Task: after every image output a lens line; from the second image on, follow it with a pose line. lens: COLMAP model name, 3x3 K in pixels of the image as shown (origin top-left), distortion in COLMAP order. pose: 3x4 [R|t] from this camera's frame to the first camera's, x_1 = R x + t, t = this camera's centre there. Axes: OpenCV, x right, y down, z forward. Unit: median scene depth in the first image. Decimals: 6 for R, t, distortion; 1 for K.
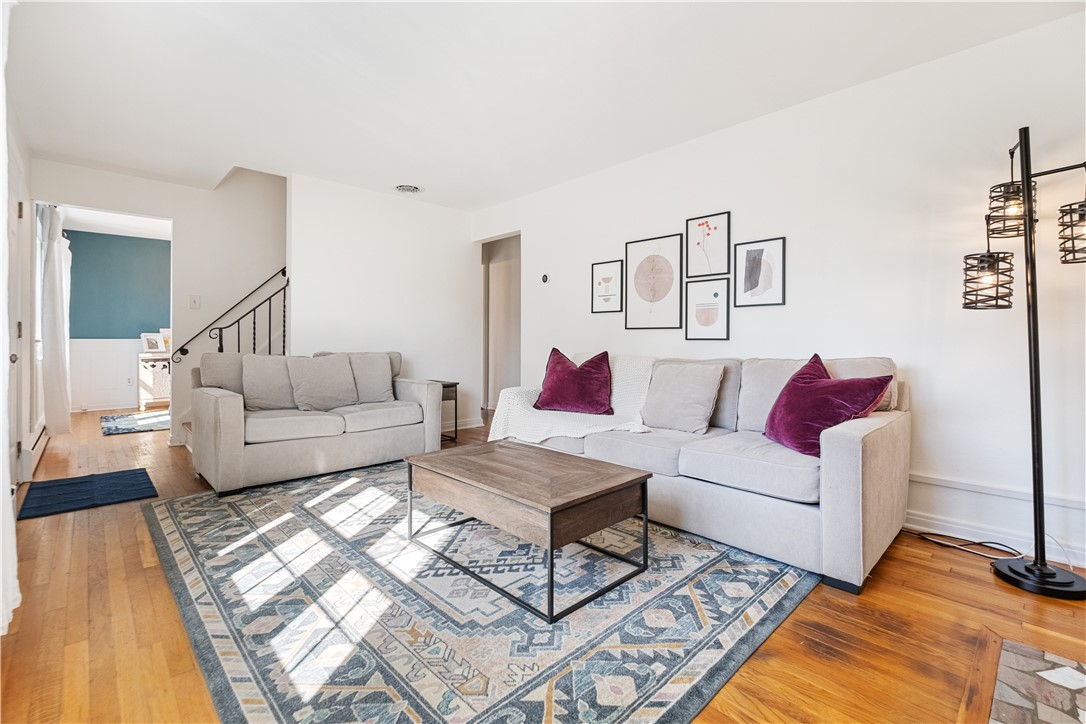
lens RADIAL K [[486.4, 0, 541.0], [0, 486.4, 340.2], [0, 0, 1]] dist [0.001113, 0.000007]
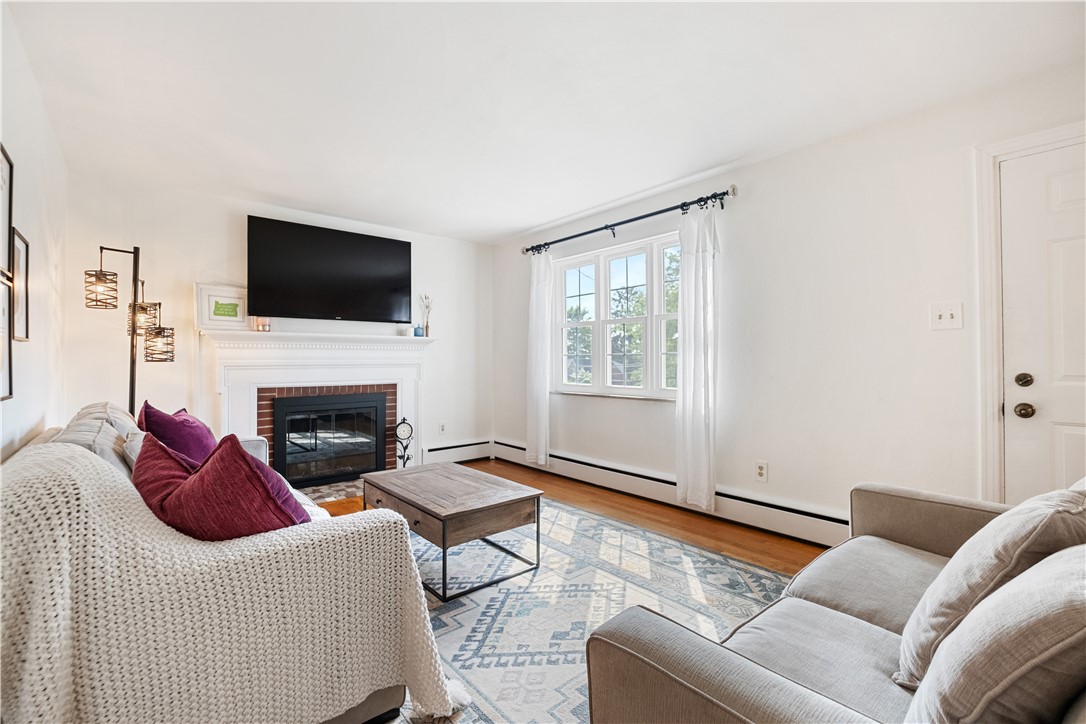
lens RADIAL K [[476.7, 0, 543.0], [0, 476.7, 362.0], [0, 0, 1]] dist [-0.001403, -0.006861]
pose [[-0.998960, 0.000125, 0.045604, -0.327691], [0.000331, 0.999990, 0.004515, -0.058501], [-0.045603, 0.004526, -0.998949, 2.065850]]
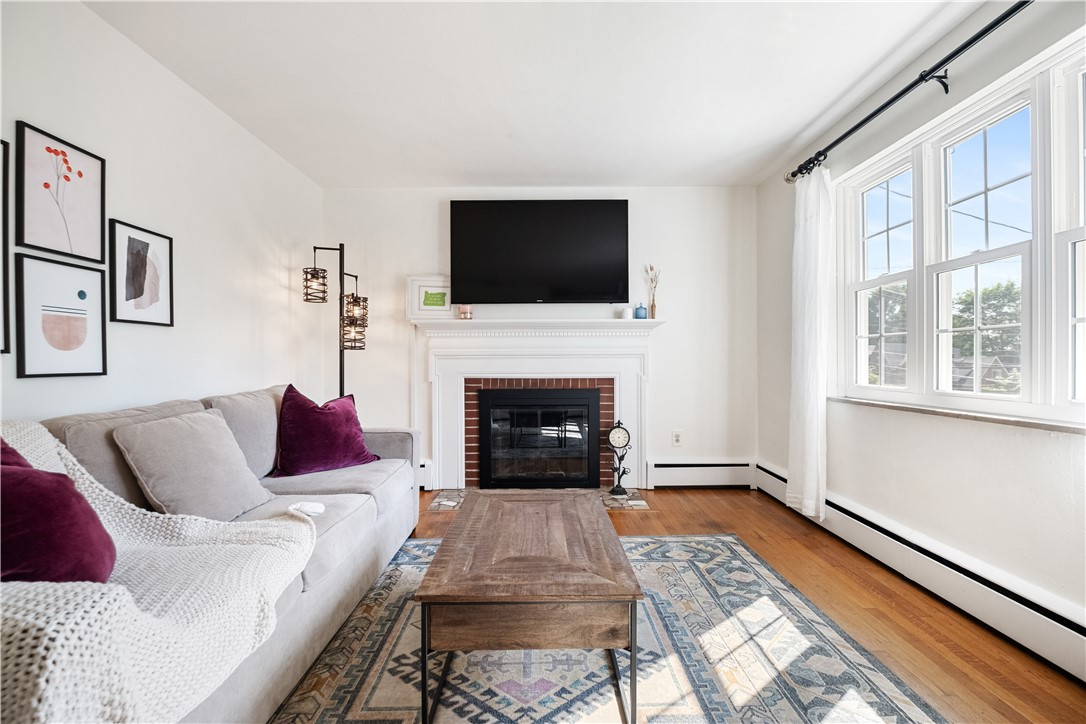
lens RADIAL K [[482.8, 0, 543.0], [0, 482.8, 362.0], [0, 0, 1]] dist [-0.001379, -0.001165]
pose [[-0.731113, -0.002549, 0.682252, -0.567735], [0.002780, 0.999974, 0.006716, -0.025564], [-0.682251, 0.006807, -0.731086, 1.466859]]
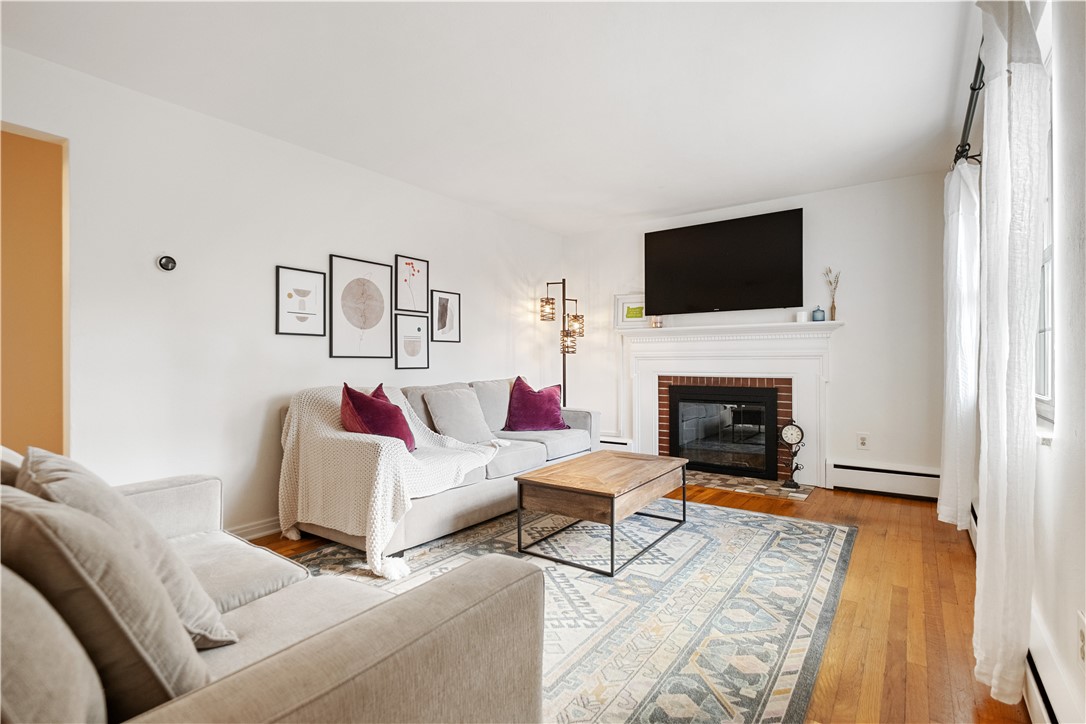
lens RADIAL K [[514.3, 0, 543.0], [0, 514.3, 362.0], [0, 0, 1]] dist [0.001735, 0.000115]
pose [[-0.193711, -0.004181, 0.981050, -1.255341], [0.003306, 0.999982, 0.004914, -0.029511], [-0.981053, 0.004196, -0.193694, 1.332840]]
